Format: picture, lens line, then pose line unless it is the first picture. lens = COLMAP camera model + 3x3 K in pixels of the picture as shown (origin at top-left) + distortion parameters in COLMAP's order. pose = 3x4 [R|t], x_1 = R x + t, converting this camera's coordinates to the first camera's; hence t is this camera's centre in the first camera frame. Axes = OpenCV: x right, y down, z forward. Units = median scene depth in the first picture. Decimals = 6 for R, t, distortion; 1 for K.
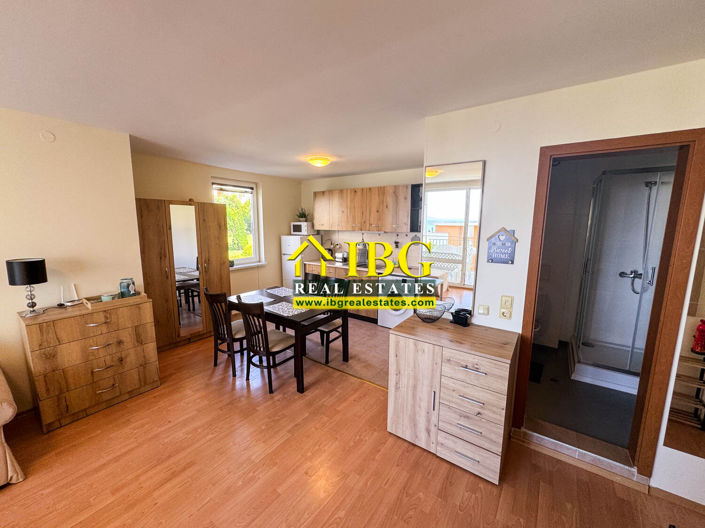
lens RADIAL K [[281.4, 0, 352.1], [0, 281.4, 263.1], [0, 0, 1]] dist [-0.000537, 0.000128]
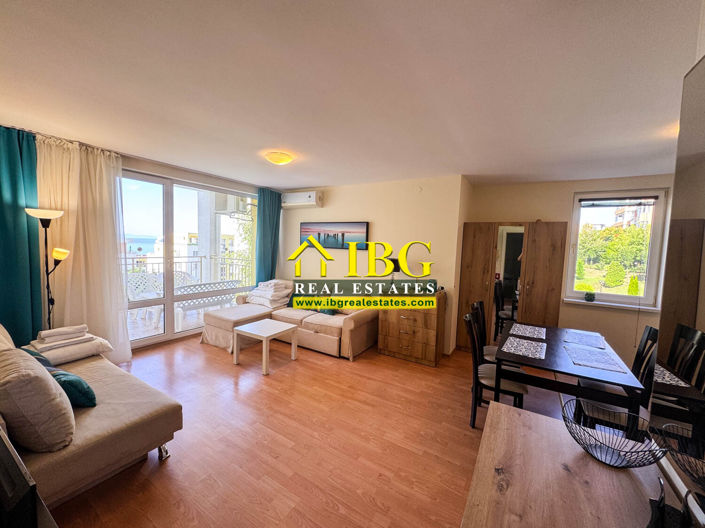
lens RADIAL K [[281.4, 0, 352.1], [0, 281.4, 263.1], [0, 0, 1]] dist [-0.000537, 0.000128]
pose [[0.065980, 0.066810, -0.995582, 0.560921], [-0.177773, 0.982580, 0.054156, -0.028932], [0.981857, 0.173415, 0.076708, 0.489854]]
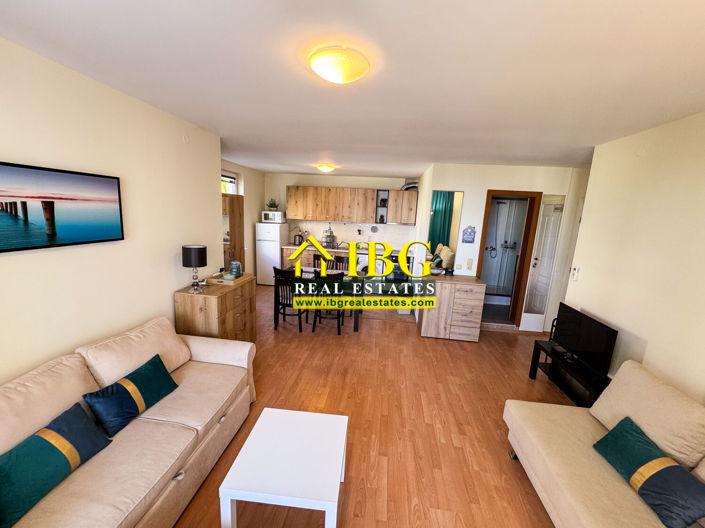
lens RADIAL K [[281.4, 0, 352.1], [0, 281.4, 263.1], [0, 0, 1]] dist [-0.000537, 0.000128]
pose [[0.878126, -0.048744, 0.475940, -0.946662], [0.023458, 0.997987, 0.058928, 0.004251], [-0.477854, -0.040582, 0.877501, -0.314678]]
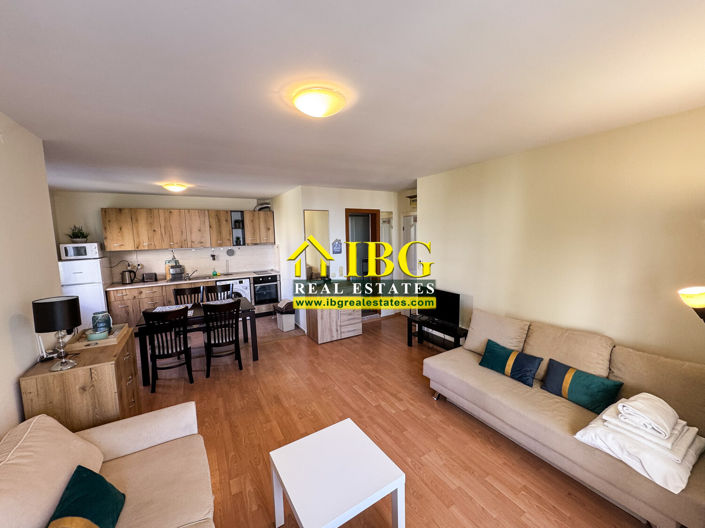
lens RADIAL K [[281.4, 0, 352.1], [0, 281.4, 263.1], [0, 0, 1]] dist [-0.000537, 0.000128]
pose [[0.412574, -0.111106, 0.904123, -1.262643], [0.155206, 0.986595, 0.050416, -0.017795], [-0.897605, 0.119525, 0.424287, -0.091475]]
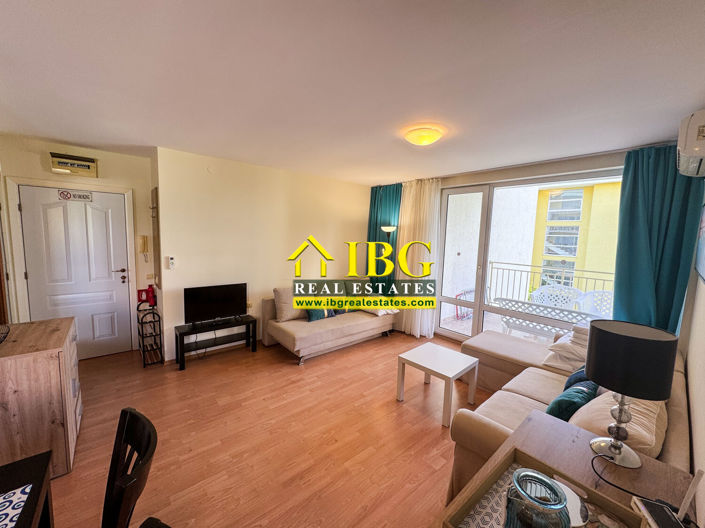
lens RADIAL K [[281.4, 0, 352.1], [0, 281.4, 263.1], [0, 0, 1]] dist [-0.000537, 0.000128]
pose [[-0.969540, -0.062278, 0.236884, -0.707172], [-0.003278, 0.970347, 0.241693, -0.167392], [-0.244912, 0.233555, -0.940994, 1.215633]]
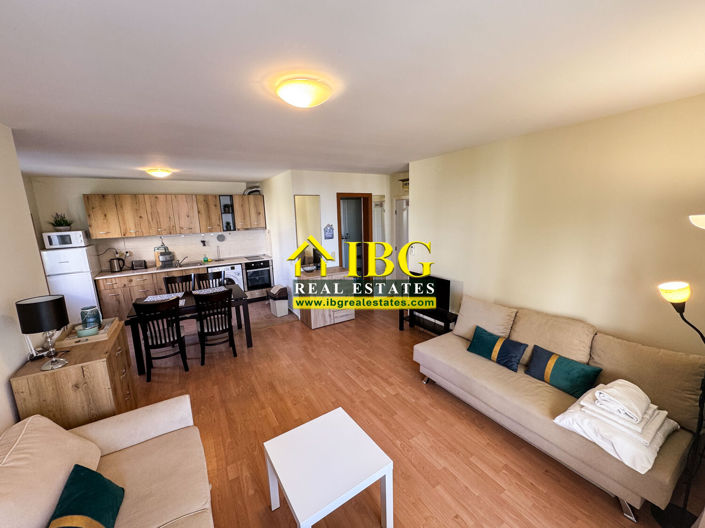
lens RADIAL K [[281.4, 0, 352.1], [0, 281.4, 263.1], [0, 0, 1]] dist [-0.000537, 0.000128]
pose [[0.392034, -0.181453, 0.901878, -1.250417], [0.163727, 0.978466, 0.125692, -0.054576], [-0.905264, 0.098387, 0.413301, -0.105954]]
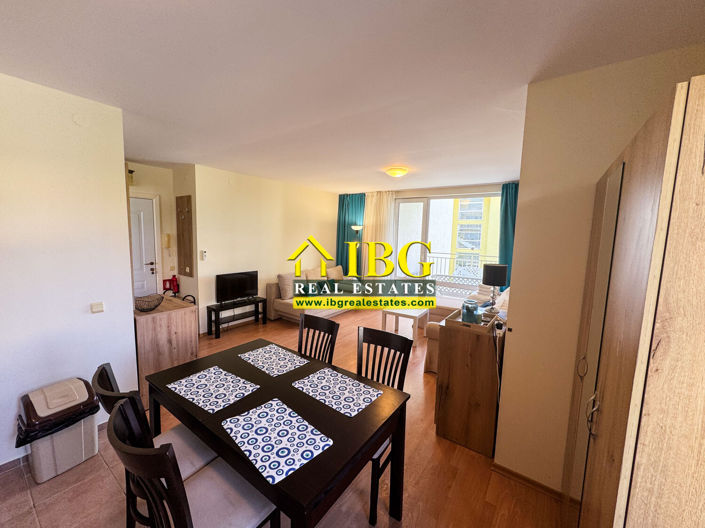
lens RADIAL K [[281.4, 0, 352.1], [0, 281.4, 263.1], [0, 0, 1]] dist [-0.000537, 0.000128]
pose [[-0.999500, -0.031088, -0.005746, -0.457251], [-0.031547, 0.968880, 0.245514, -0.236072], [-0.002066, 0.245572, -0.969376, 1.774854]]
